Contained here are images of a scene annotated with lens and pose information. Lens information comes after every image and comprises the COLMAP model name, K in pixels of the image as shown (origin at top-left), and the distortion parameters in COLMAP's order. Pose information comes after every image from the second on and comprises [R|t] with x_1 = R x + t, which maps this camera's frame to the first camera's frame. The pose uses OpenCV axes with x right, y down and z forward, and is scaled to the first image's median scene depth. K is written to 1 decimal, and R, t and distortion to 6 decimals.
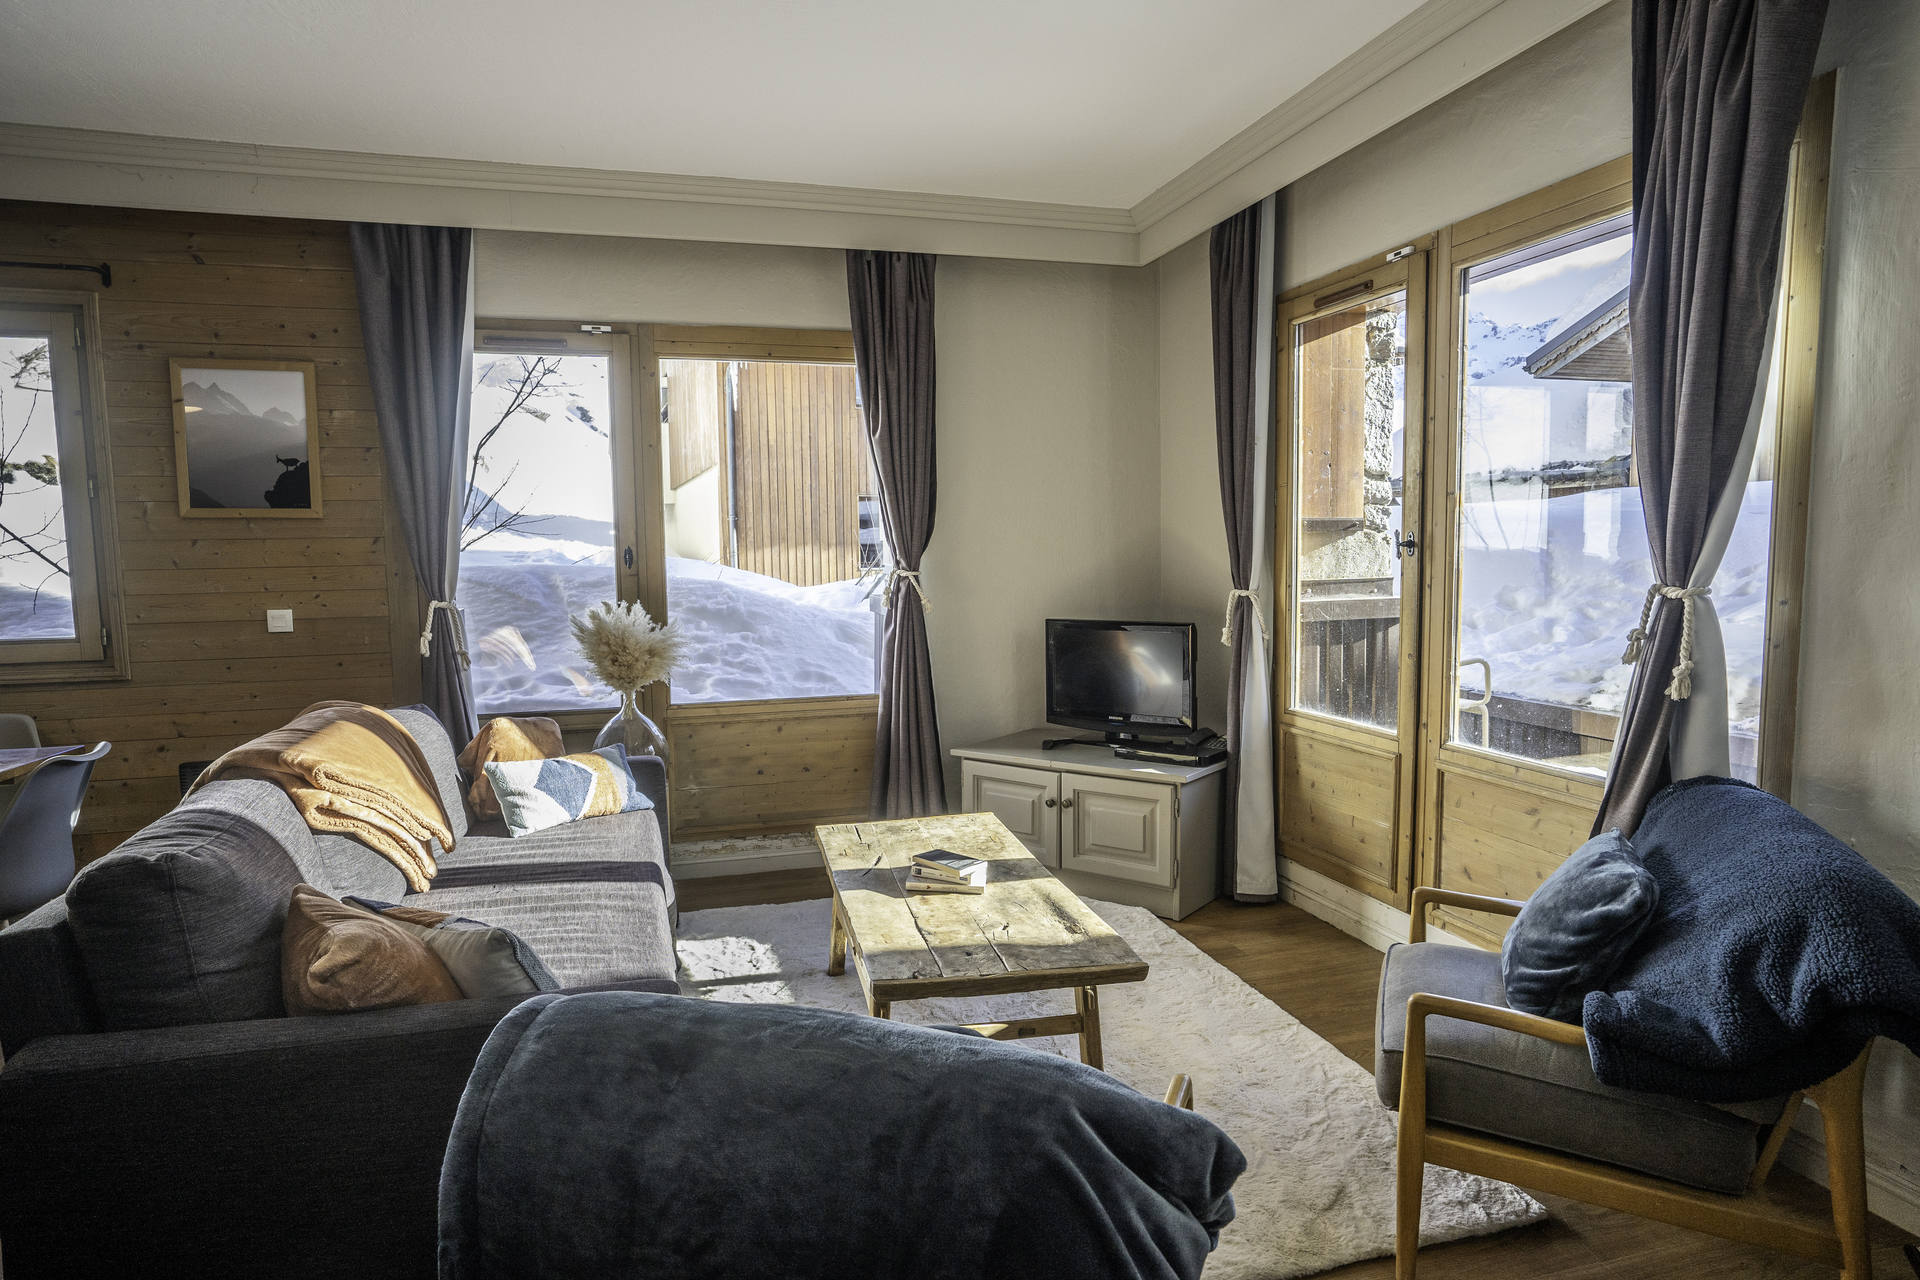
lens RADIAL K [[1105.6, 0, 956.1], [0, 1105.6, 647.1], [0, 0, 1]] dist [-0.017437, 0.015832]
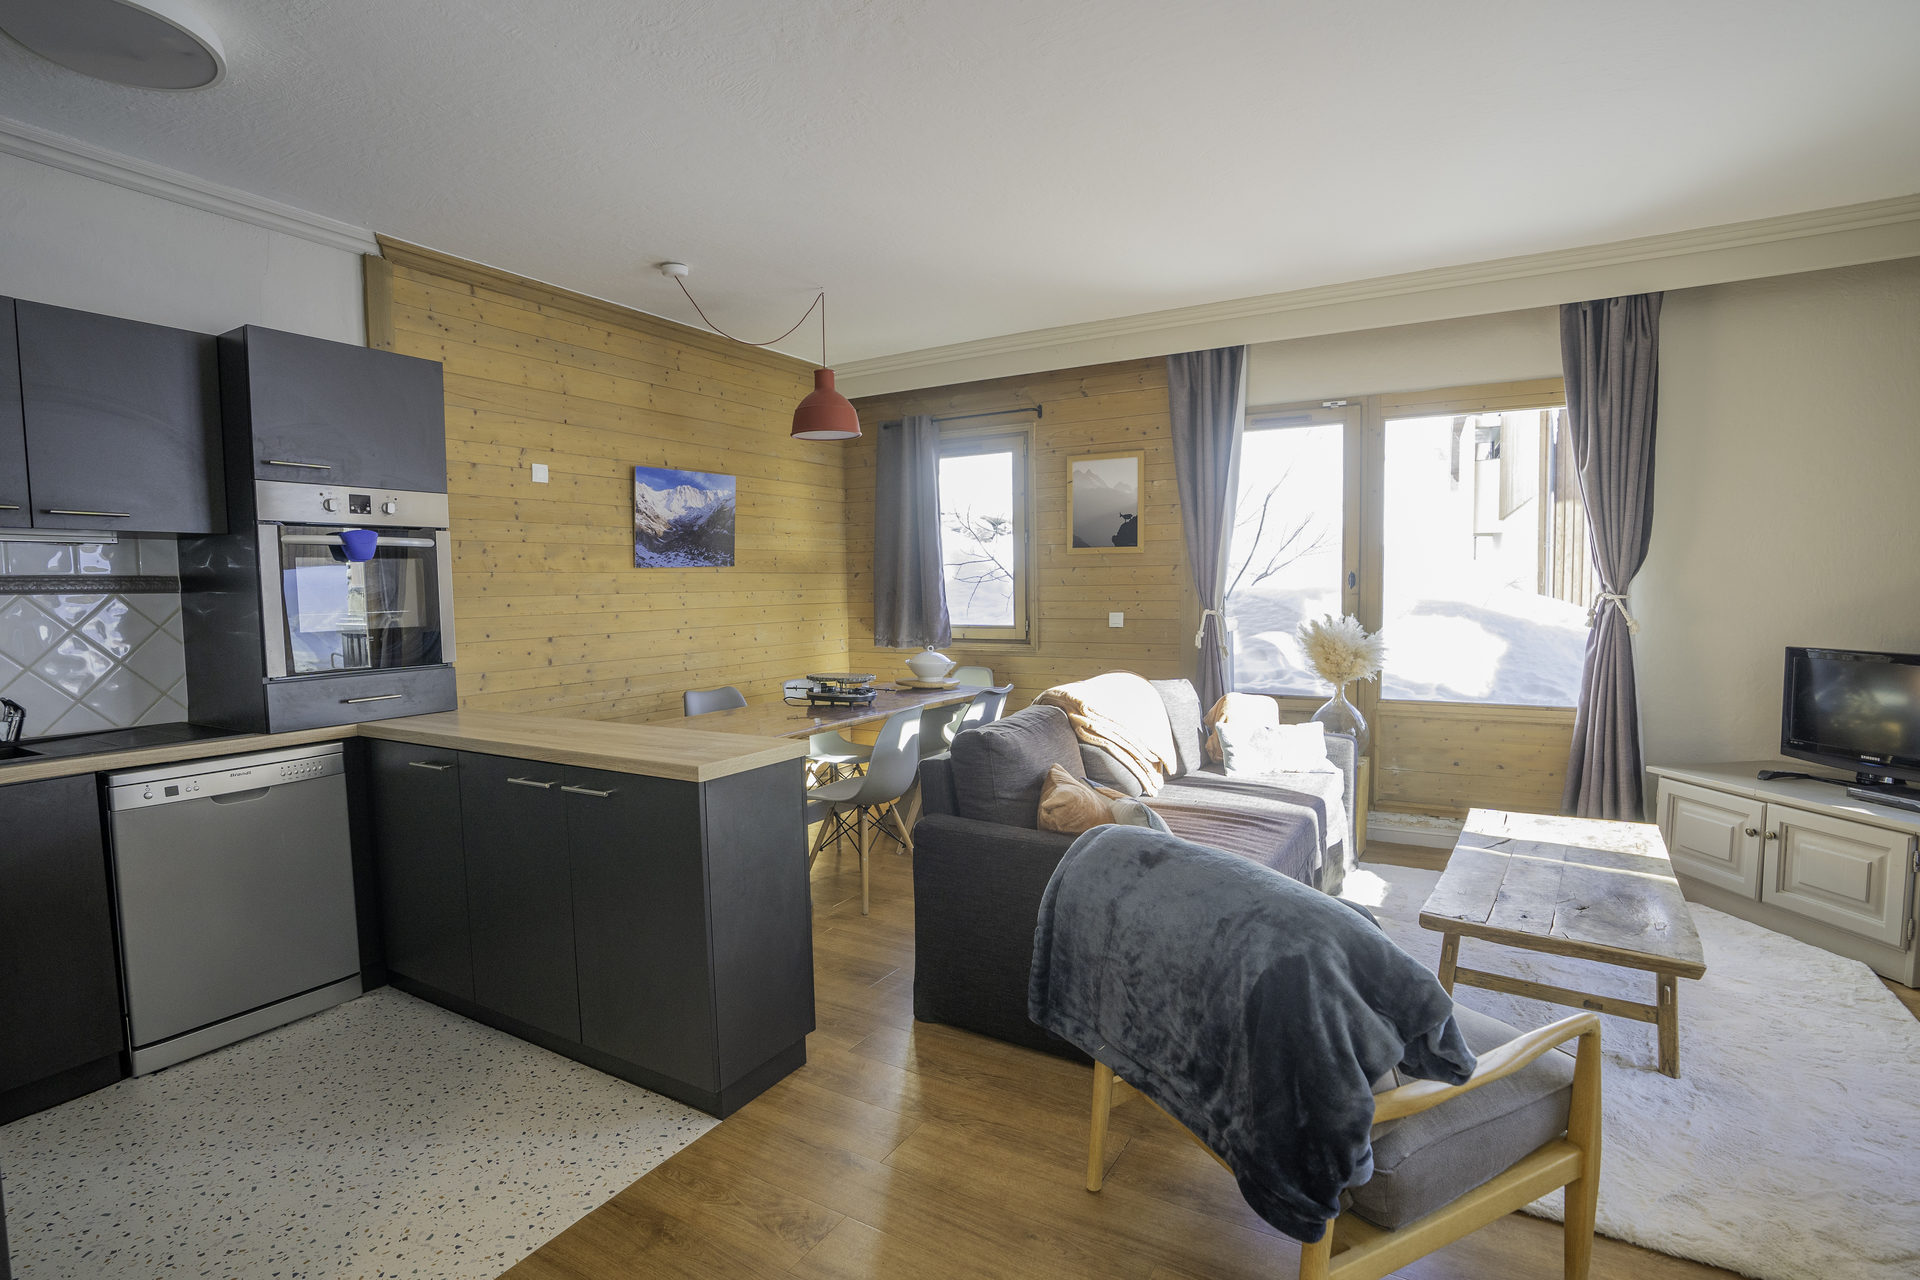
lens RADIAL K [[932.7, 0, 955.1], [0, 932.7, 644.6], [0, 0, 1]] dist [-0.034753, 0.000918]
pose [[0.700457, 0.052180, -0.711784, 0.160034], [-0.061371, 0.998033, 0.012769, 0.008284], [0.711051, 0.034739, 0.702282, -0.076823]]
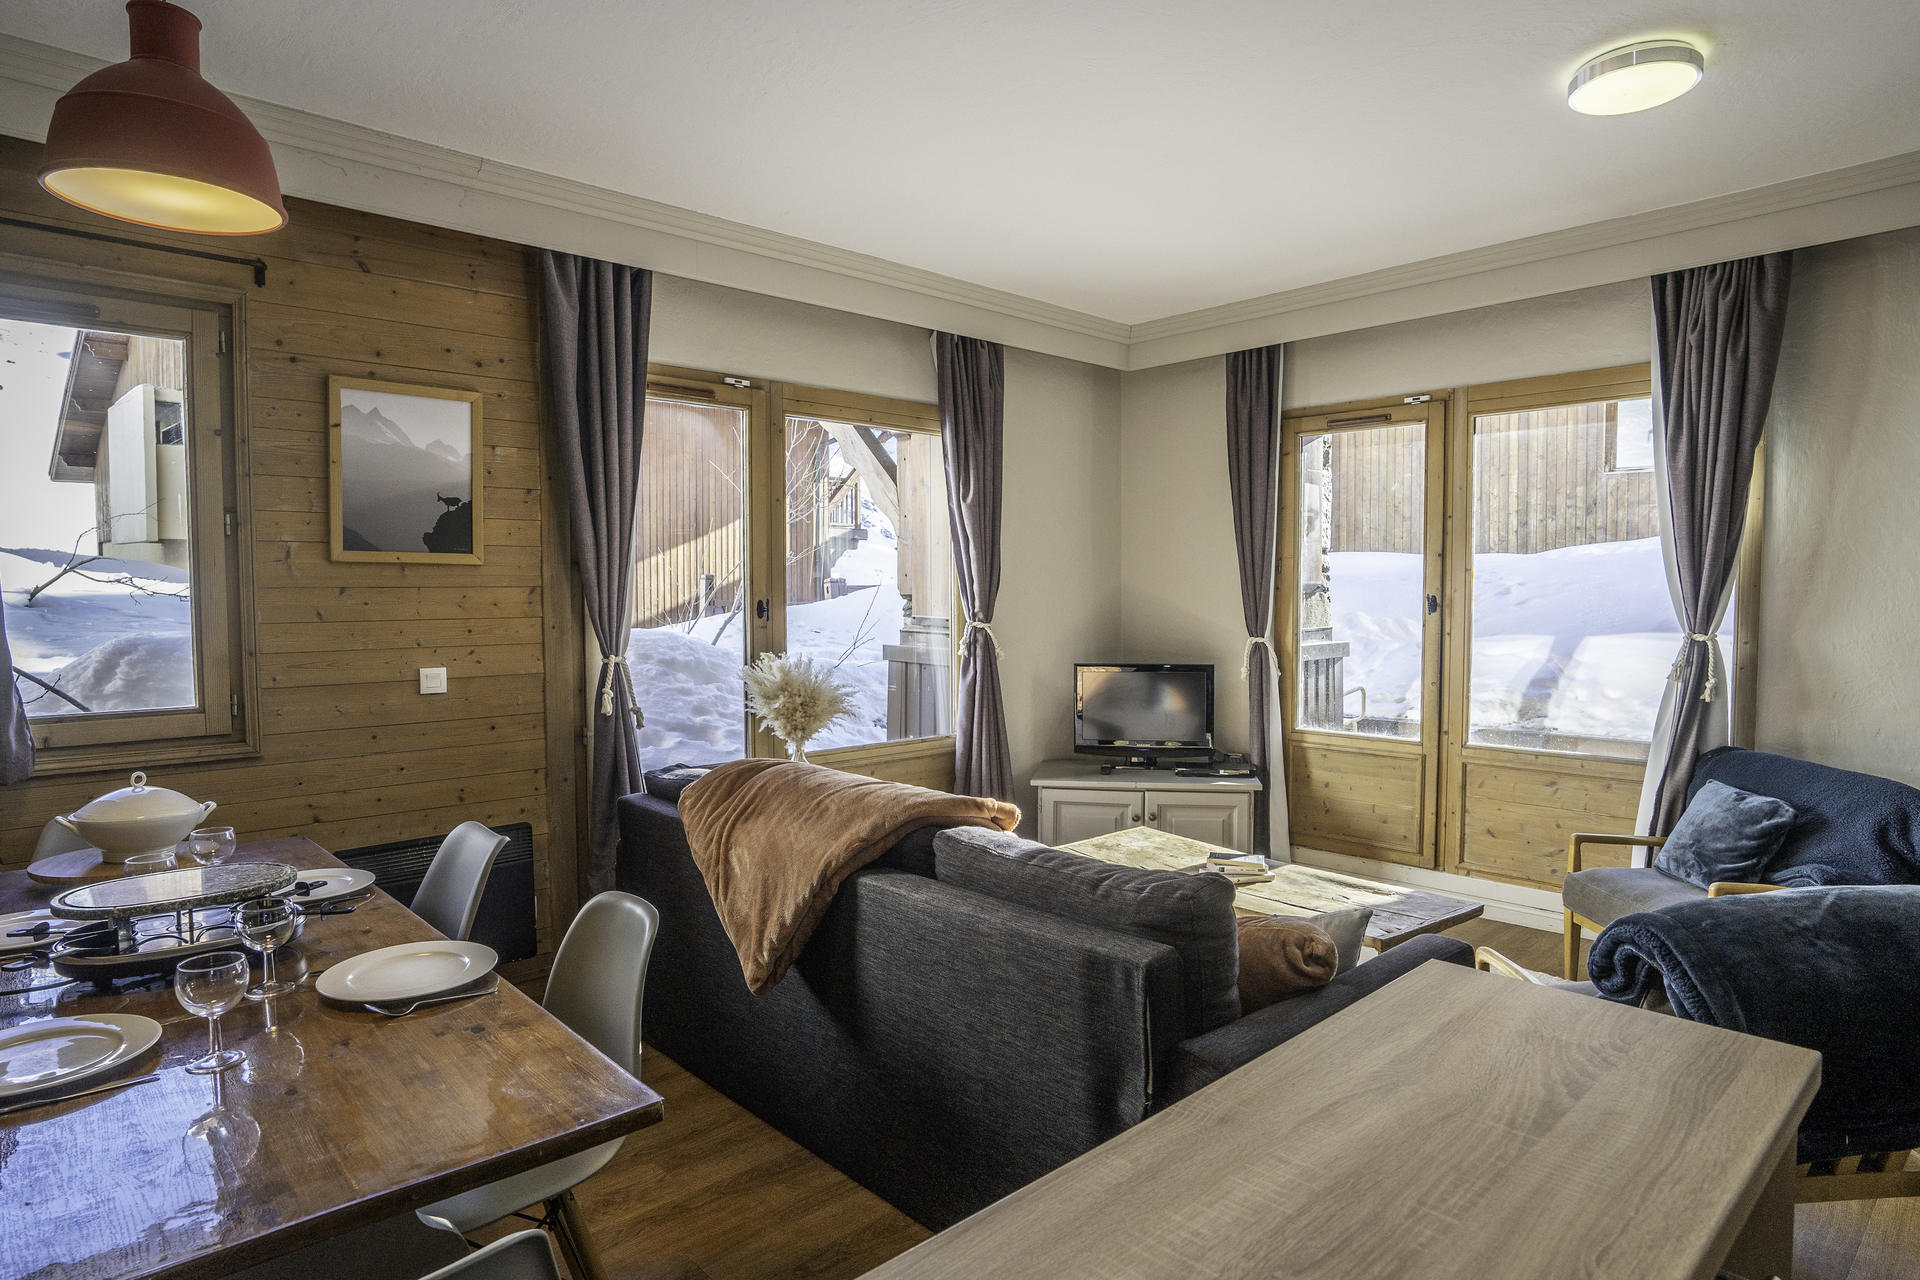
lens RADIAL K [[1097.1, 0, 963.1], [0, 1097.1, 646.9], [0, 0, 1]] dist [-0.028663, 0.001862]
pose [[0.887951, -0.011287, 0.459800, -0.640971], [0.030722, 0.998922, -0.034808, -0.007434], [-0.458911, 0.045033, 0.887340, 0.035120]]
